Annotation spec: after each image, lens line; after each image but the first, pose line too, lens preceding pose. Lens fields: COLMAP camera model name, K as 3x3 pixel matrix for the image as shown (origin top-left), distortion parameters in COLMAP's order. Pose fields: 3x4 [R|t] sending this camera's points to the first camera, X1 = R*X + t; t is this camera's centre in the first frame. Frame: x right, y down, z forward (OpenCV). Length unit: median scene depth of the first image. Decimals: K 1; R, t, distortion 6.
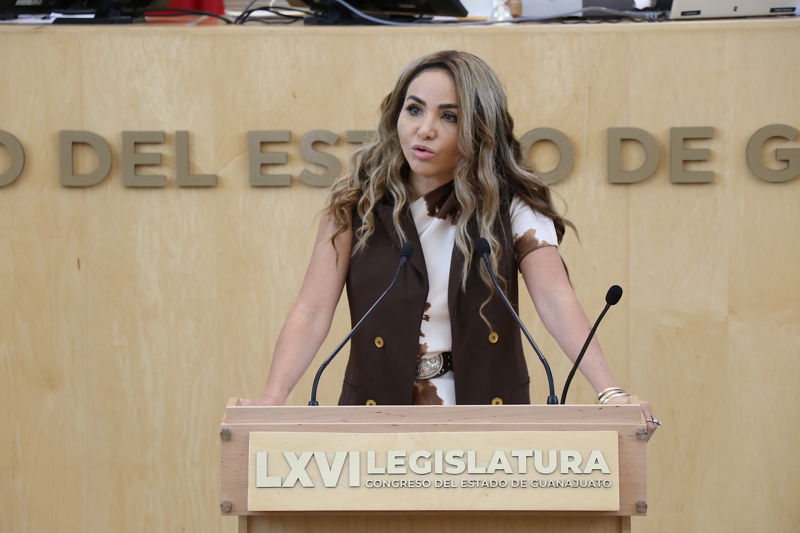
lens RADIAL K [[4184.0, 0, 400.0], [0, 4184.0, 266.5], [0, 0, 1]] dist [1.626385, -15.482328]
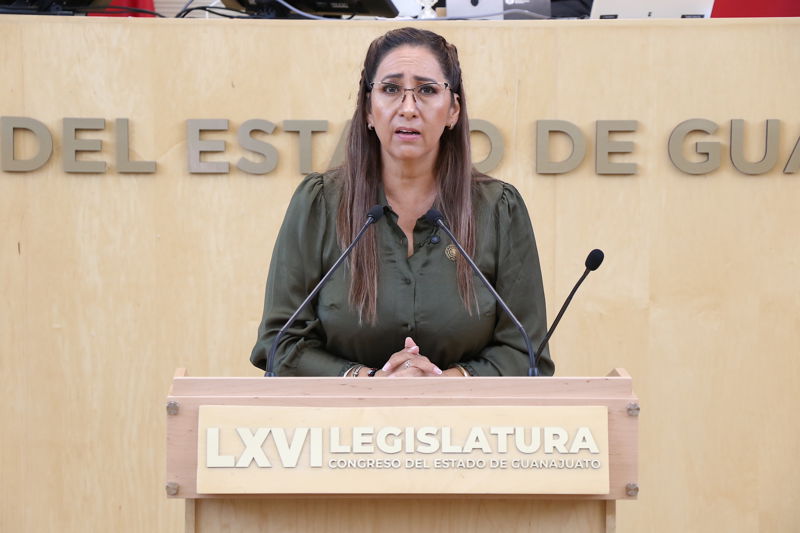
lens RADIAL K [[2863.5, 0, 400.0], [0, 2863.5, 266.5], [0, 0, 1]] dist [0.695232, 3.992257]
pose [[0.998866, 0.007790, 0.046977, -0.017086], [-0.007003, 0.999833, -0.016904, 0.015279], [-0.047101, 0.016556, 0.998753, 0.296133]]
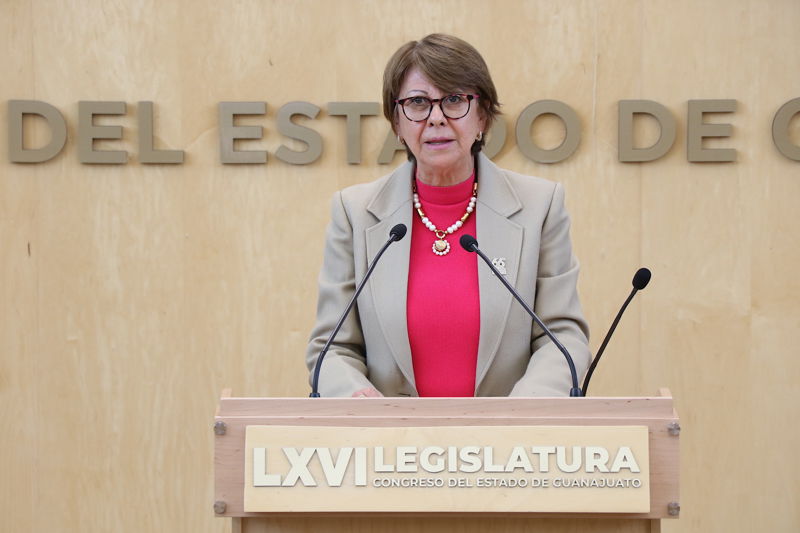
lens RADIAL K [[4915.1, 0, 400.0], [0, 4915.1, 266.5], [0, 0, 1]] dist [2.026411, -7.970548]
pose [[0.999799, 0.003762, 0.019707, -0.018226], [-0.003703, 0.999988, -0.003048, 0.006055], [-0.019718, 0.002975, 0.999801, -0.058438]]
